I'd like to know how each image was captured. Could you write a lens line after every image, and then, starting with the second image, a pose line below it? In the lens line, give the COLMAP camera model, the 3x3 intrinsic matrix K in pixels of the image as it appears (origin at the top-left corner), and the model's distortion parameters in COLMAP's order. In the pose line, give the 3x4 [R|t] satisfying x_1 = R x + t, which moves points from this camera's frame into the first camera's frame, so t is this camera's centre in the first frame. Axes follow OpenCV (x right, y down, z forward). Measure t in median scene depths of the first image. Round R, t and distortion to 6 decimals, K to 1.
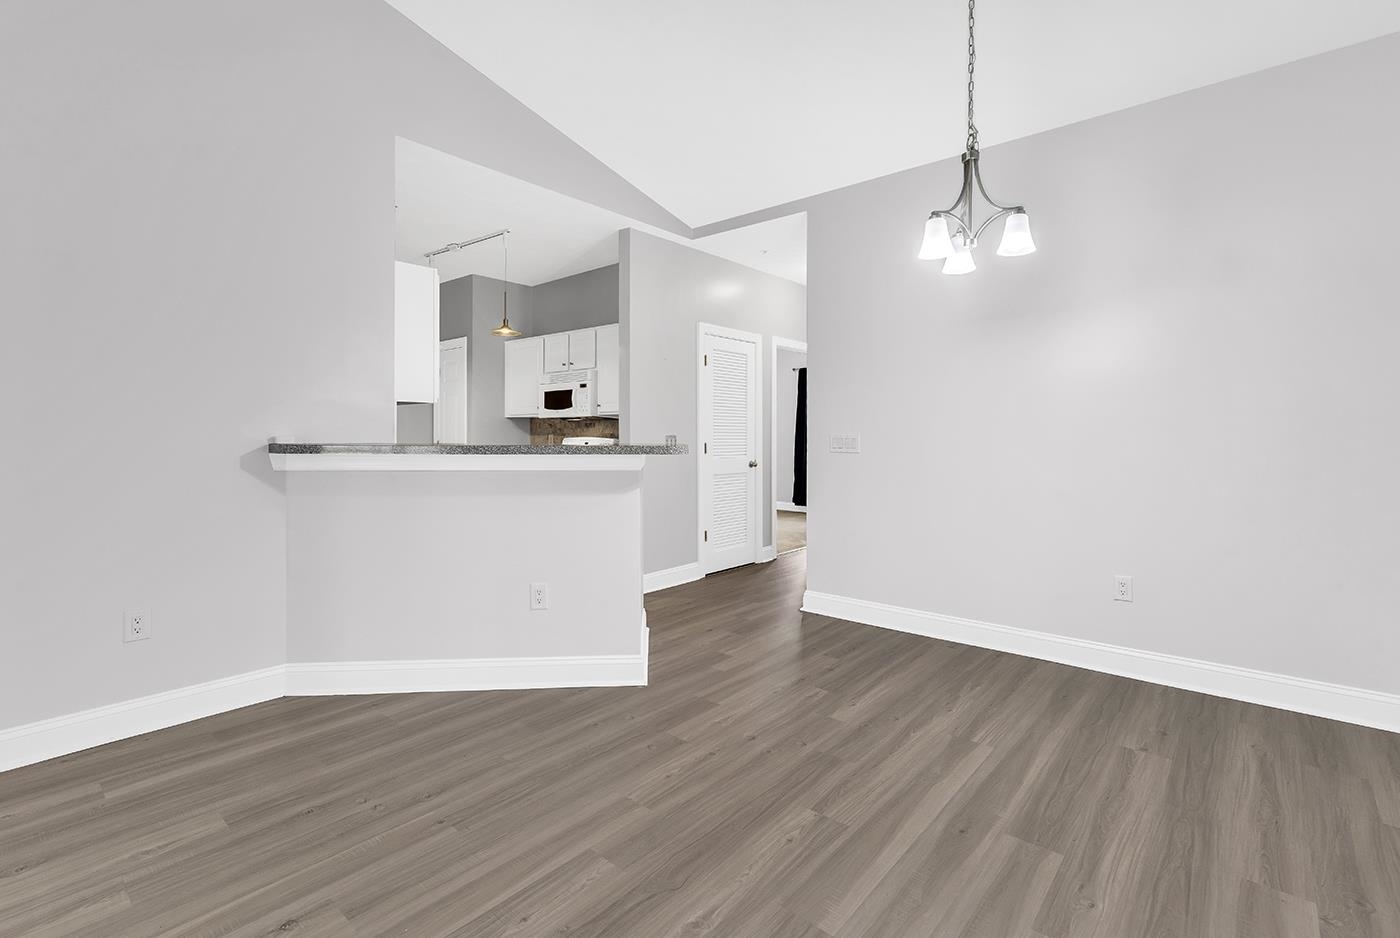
lens RADIAL K [[644.2, 0, 711.6], [0, 644.2, 441.6], [0, 0, 1]] dist [0.005708, 0.000142]
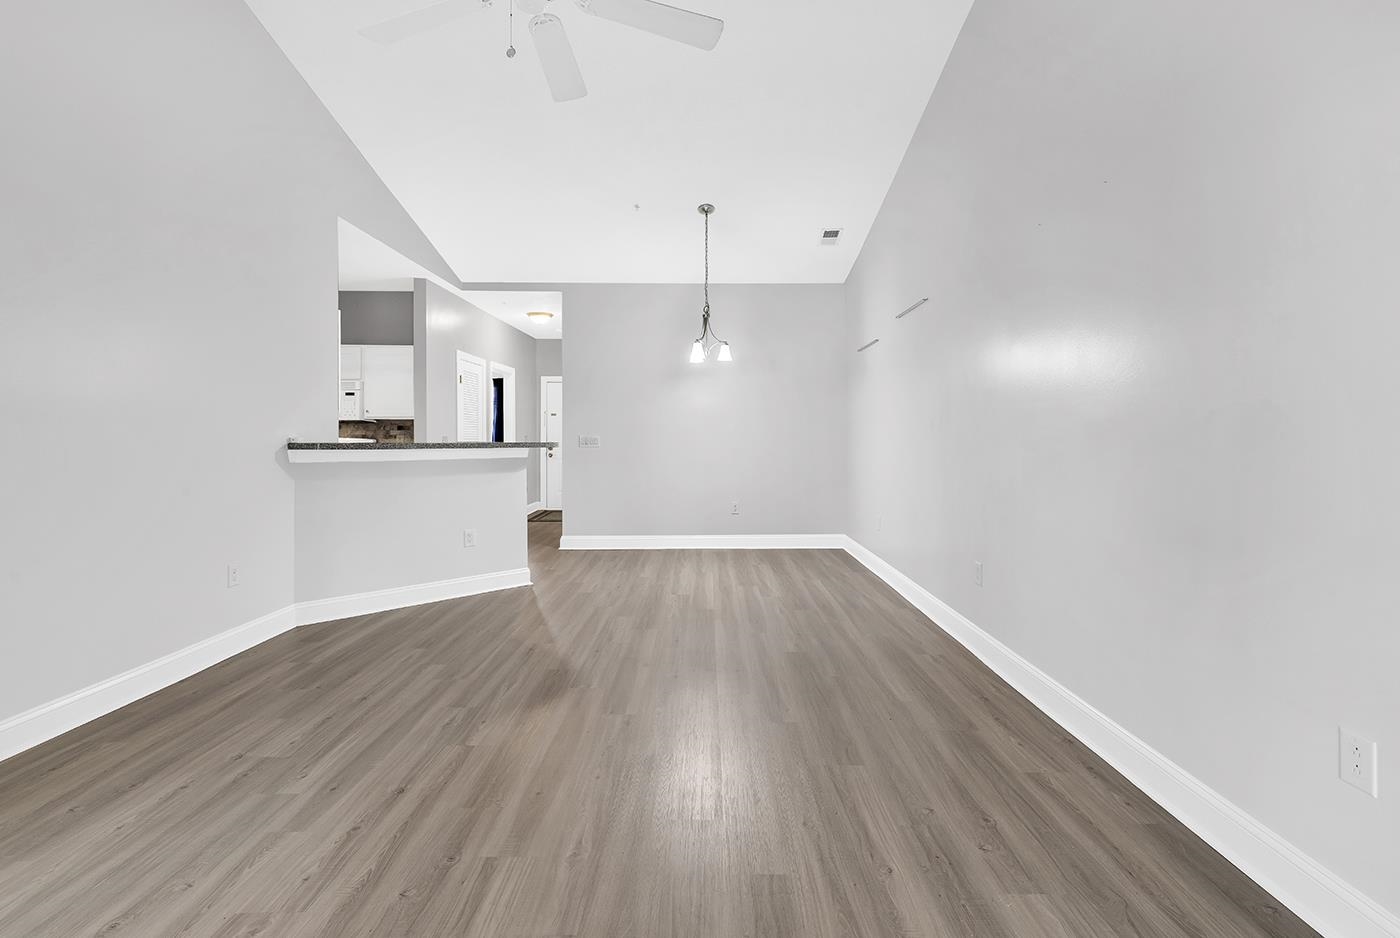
lens RADIAL K [[644.2, 0, 706.0], [0, 644.2, 447.5], [0, 0, 1]] dist [0.005708, 0.000142]
pose [[0.764317, -0.011943, 0.644730, -1.038785], [0.004776, 0.999906, 0.012861, -0.000864], [-0.644823, -0.006751, 0.764302, -0.724211]]
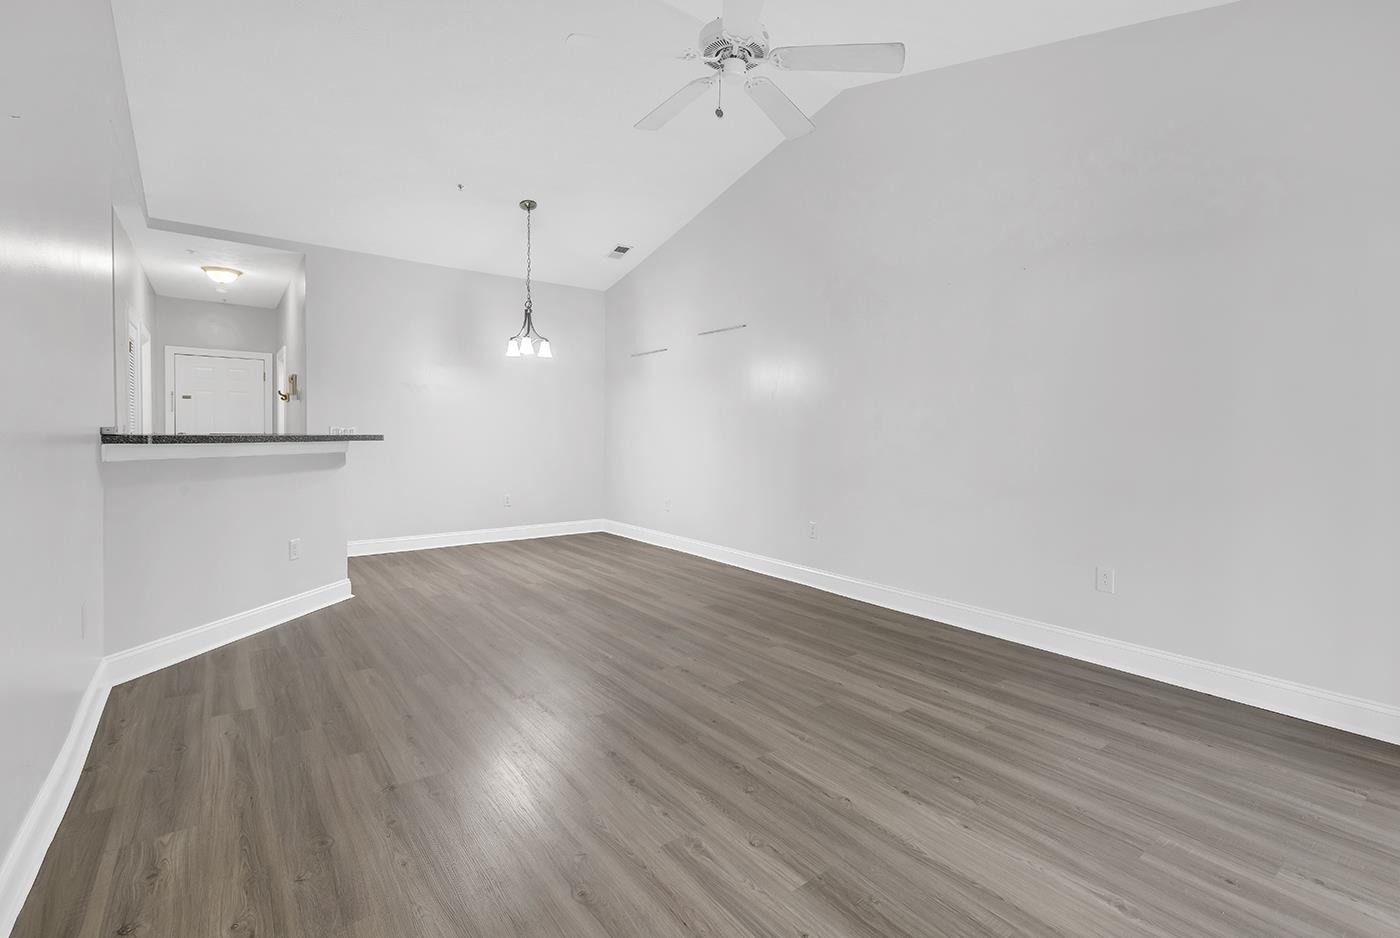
lens RADIAL K [[644.2, 0, 703.0], [0, 644.2, 461.3], [0, 0, 1]] dist [0.005708, 0.000142]
pose [[0.217187, -0.043957, 0.975140, -1.685750], [-0.005253, 0.998918, 0.046199, -0.007792], [-0.976116, -0.015156, 0.216721, -0.128030]]
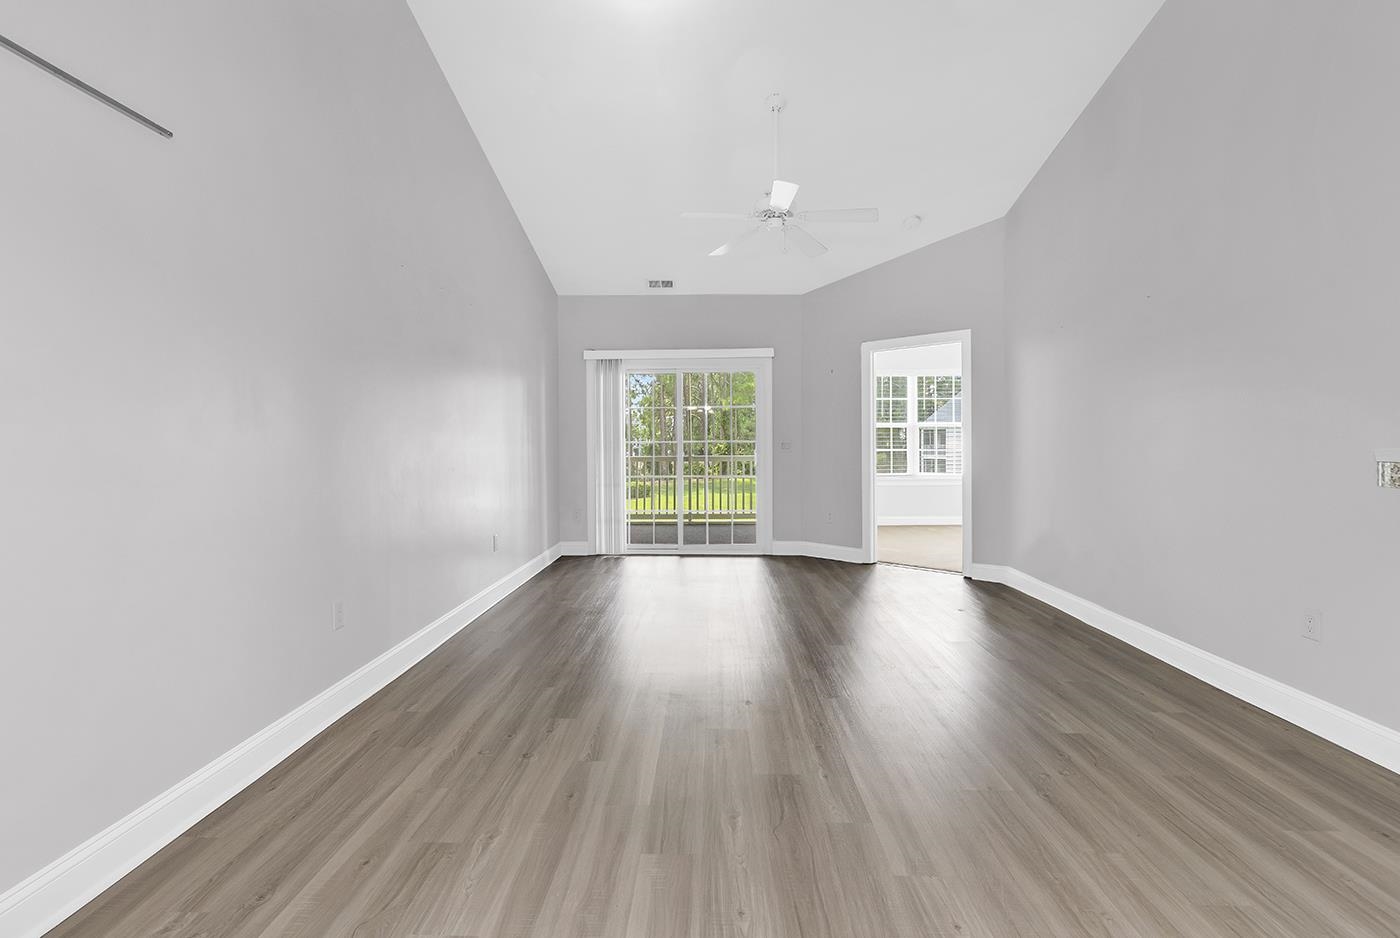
lens RADIAL K [[644.2, 0, 697.1], [0, 644.2, 454.5], [0, 0, 1]] dist [0.005708, 0.000142]
pose [[-0.779640, 0.013010, -0.626093, 0.526450], [0.002871, 0.999848, 0.017202, -0.004290], [0.626221, 0.011614, -0.779559, 1.230894]]
